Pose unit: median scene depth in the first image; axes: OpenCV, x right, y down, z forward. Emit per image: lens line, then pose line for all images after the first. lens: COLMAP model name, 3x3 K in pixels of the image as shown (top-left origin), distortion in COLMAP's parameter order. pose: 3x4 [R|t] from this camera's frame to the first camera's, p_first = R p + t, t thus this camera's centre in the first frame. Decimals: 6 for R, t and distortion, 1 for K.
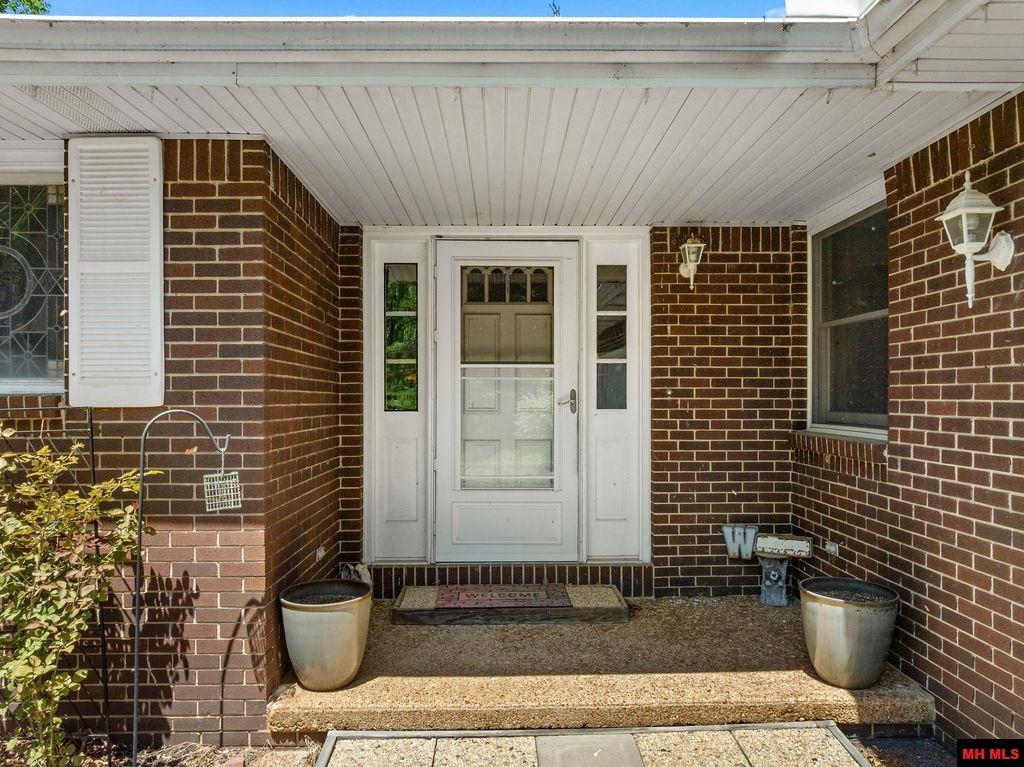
lens RADIAL K [[719.5, 0, 511.7], [0, 719.5, 399.1], [0, 0, 1]] dist [-0.001150, -0.000318]
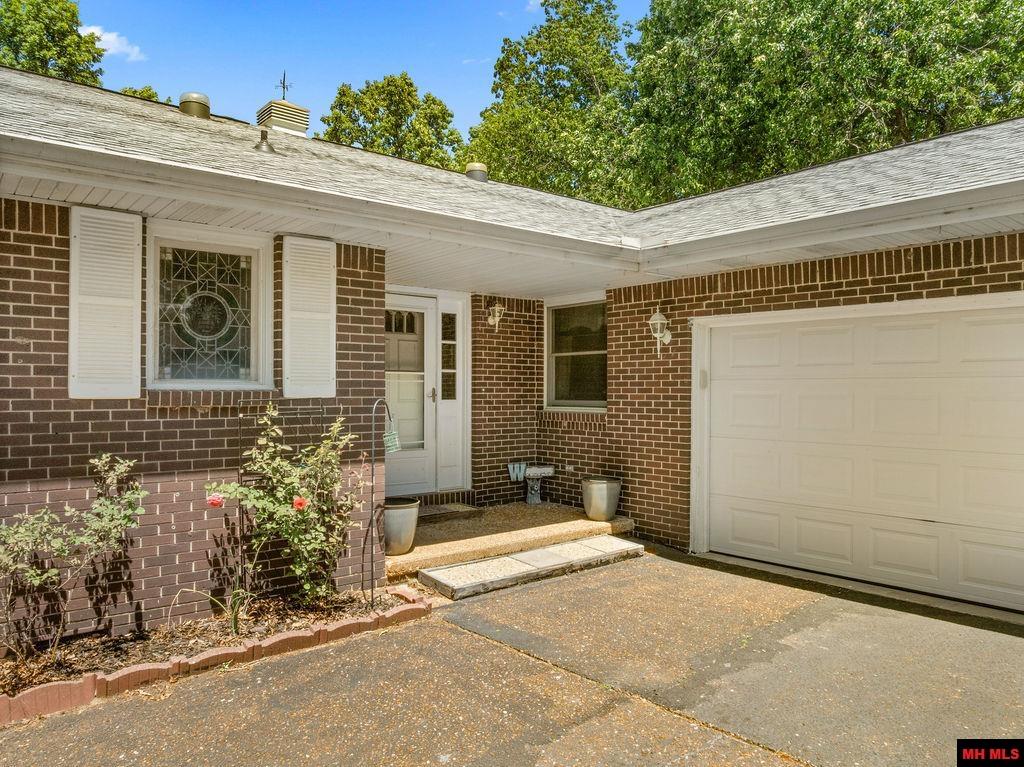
lens RADIAL K [[719.5, 0, 511.7], [0, 719.5, 399.1], [0, 0, 1]] dist [-0.001150, -0.000318]
pose [[0.781799, -0.004812, 0.623511, -0.845659], [0.001637, 0.999983, 0.005664, 0.003413], [-0.623528, -0.003407, 0.781794, -0.423609]]
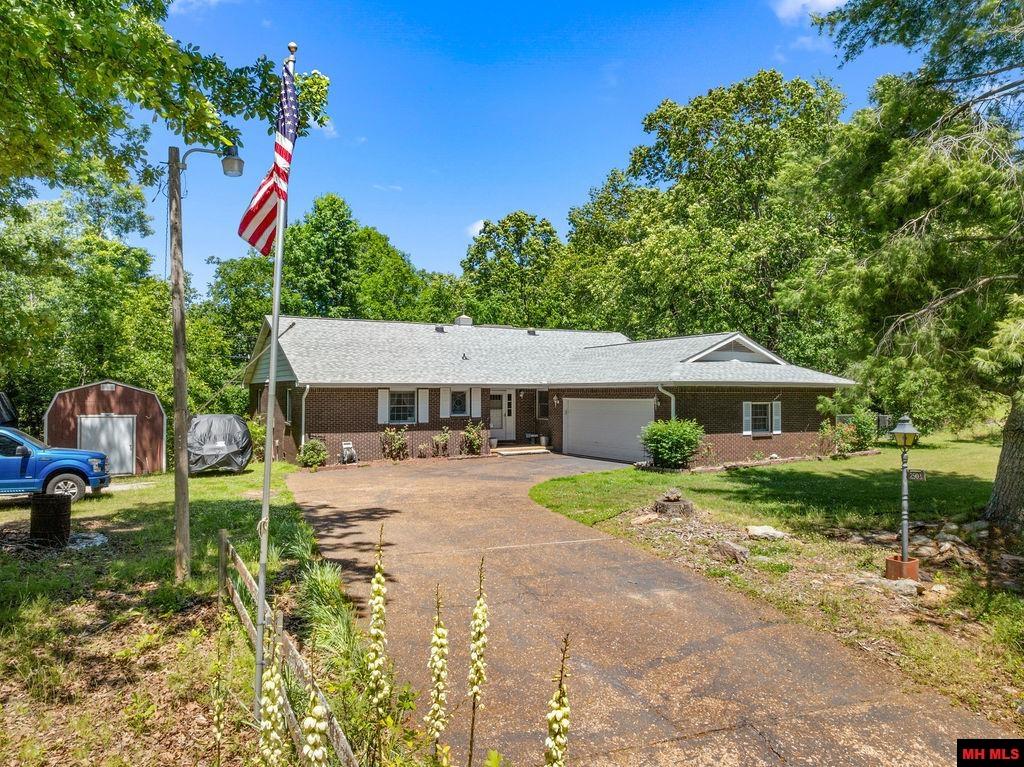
lens RADIAL K [[699.1, 0, 512.0], [0, 699.1, 383.5], [0, 0, 1]] dist [-0.052840, -0.004511]
pose [[0.889354, 0.007188, 0.457162, -2.899905], [0.002967, 0.999765, -0.021491, -0.155642], [-0.457209, 0.020470, 0.889124, -4.910392]]
